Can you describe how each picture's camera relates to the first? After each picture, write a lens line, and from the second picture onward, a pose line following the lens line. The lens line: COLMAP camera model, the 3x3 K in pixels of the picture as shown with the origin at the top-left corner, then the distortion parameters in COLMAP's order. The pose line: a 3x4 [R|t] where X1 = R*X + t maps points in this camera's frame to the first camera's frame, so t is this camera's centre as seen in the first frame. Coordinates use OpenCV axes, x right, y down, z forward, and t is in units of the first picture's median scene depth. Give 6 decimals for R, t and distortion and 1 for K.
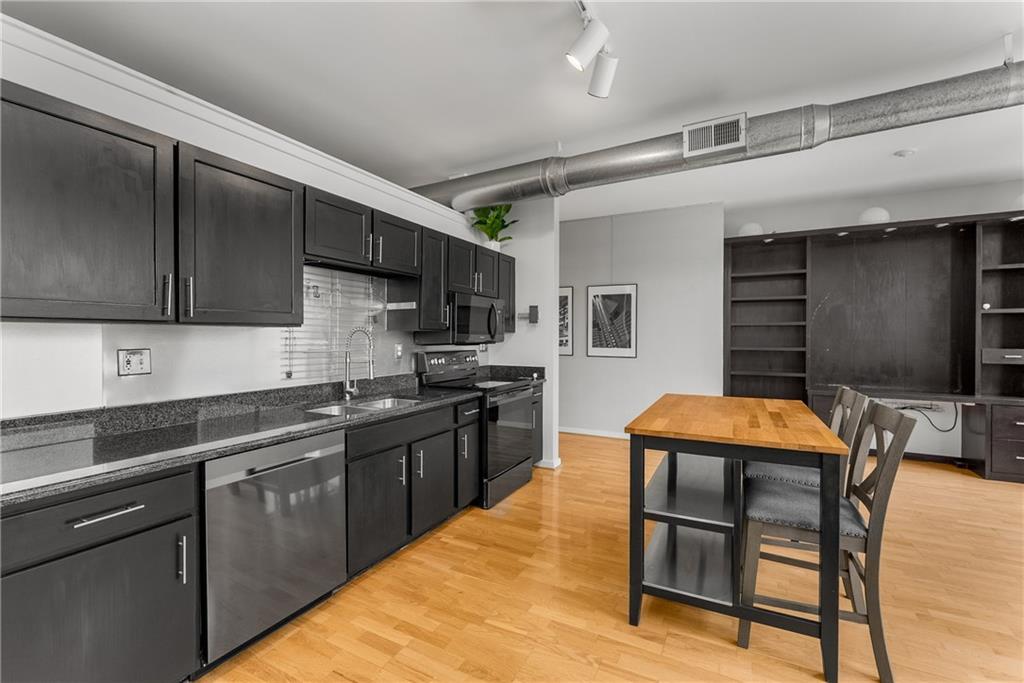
lens RADIAL K [[420.3, 0, 514.5], [0, 420.3, 342.8], [0, 0, 1]] dist [-0.003806, -0.000503]
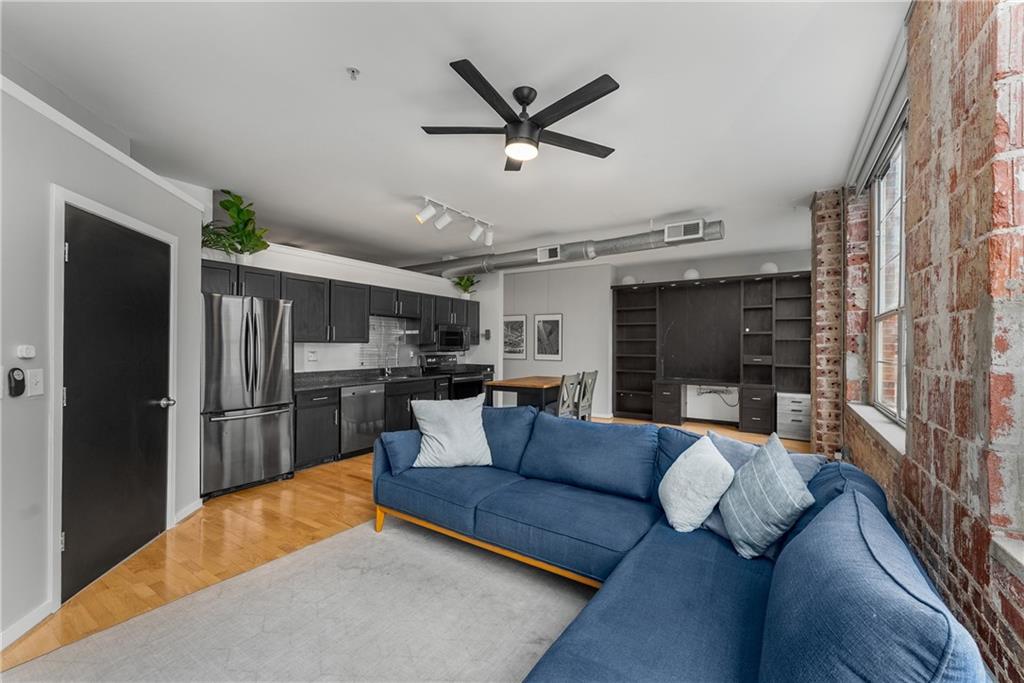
lens RADIAL K [[420.3, 0, 502.5], [0, 420.3, 345.8], [0, 0, 1]] dist [-0.003806, -0.000503]
pose [[0.994486, 0.002986, -0.104829, 0.299827], [-0.004599, 0.999875, -0.015147, 0.005772], [0.104770, 0.015546, 0.994375, -0.768296]]
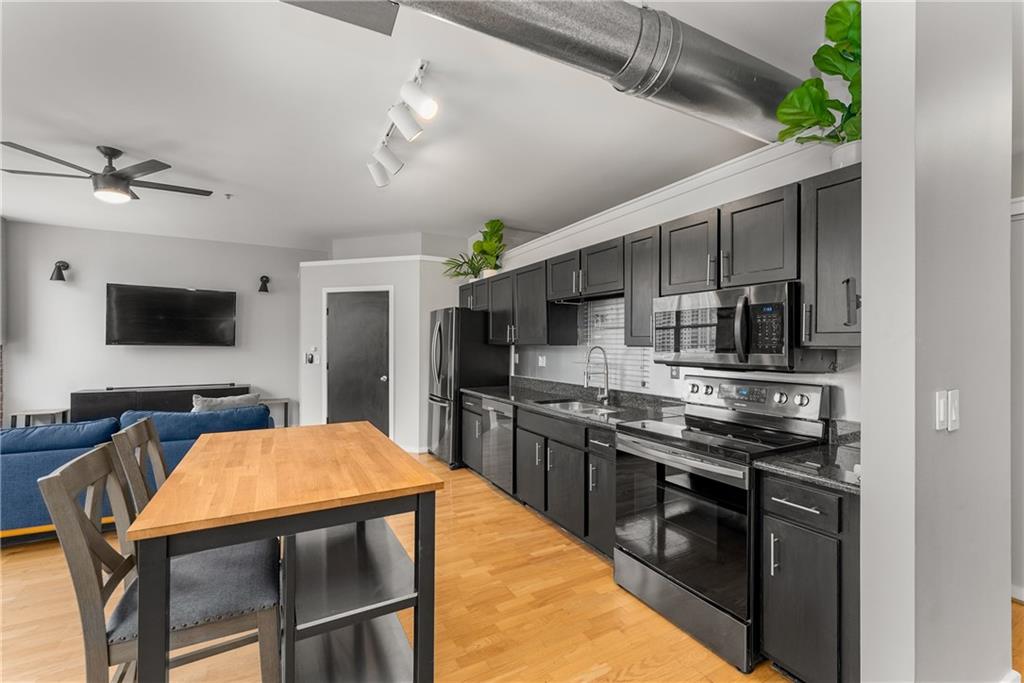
lens RADIAL K [[420.3, 0, 519.8], [0, 420.3, 336.9], [0, 0, 1]] dist [-0.003806, -0.000503]
pose [[-0.528116, -0.019622, -0.848945, 0.538944], [-0.019536, 0.999749, -0.010955, -0.028511], [0.848947, 0.010799, -0.528367, 0.990492]]
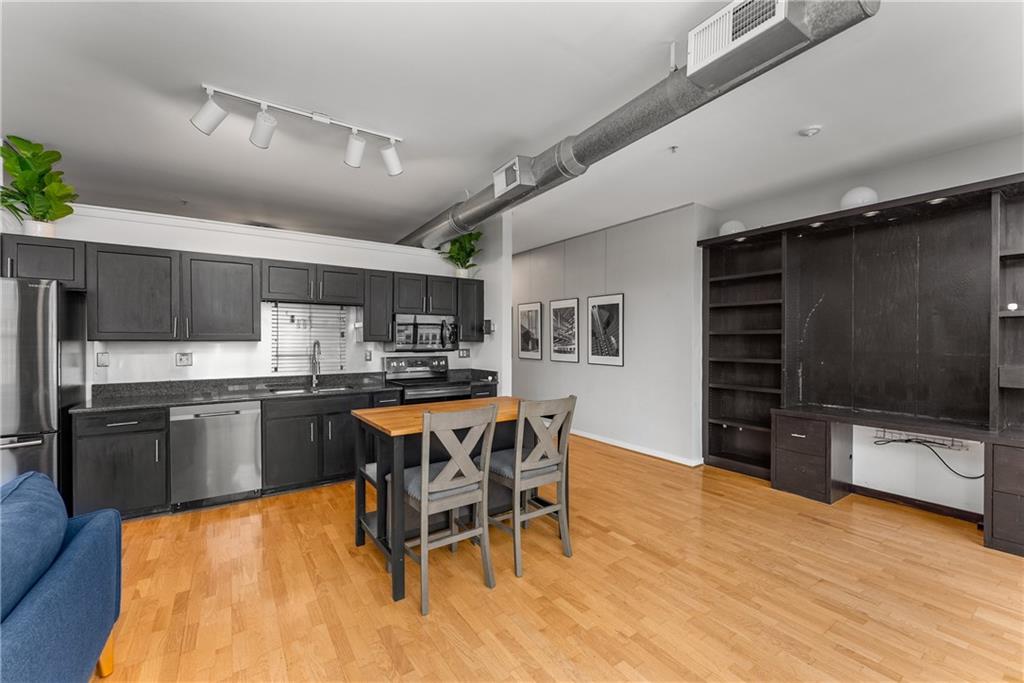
lens RADIAL K [[420.3, 0, 506.0], [0, 420.3, 340.7], [0, 0, 1]] dist [-0.003806, -0.000503]
pose [[0.880900, 0.000151, -0.473302, 0.673429], [-0.007205, 0.999888, -0.013091, -0.013902], [0.473247, 0.014942, 0.880803, -0.029128]]
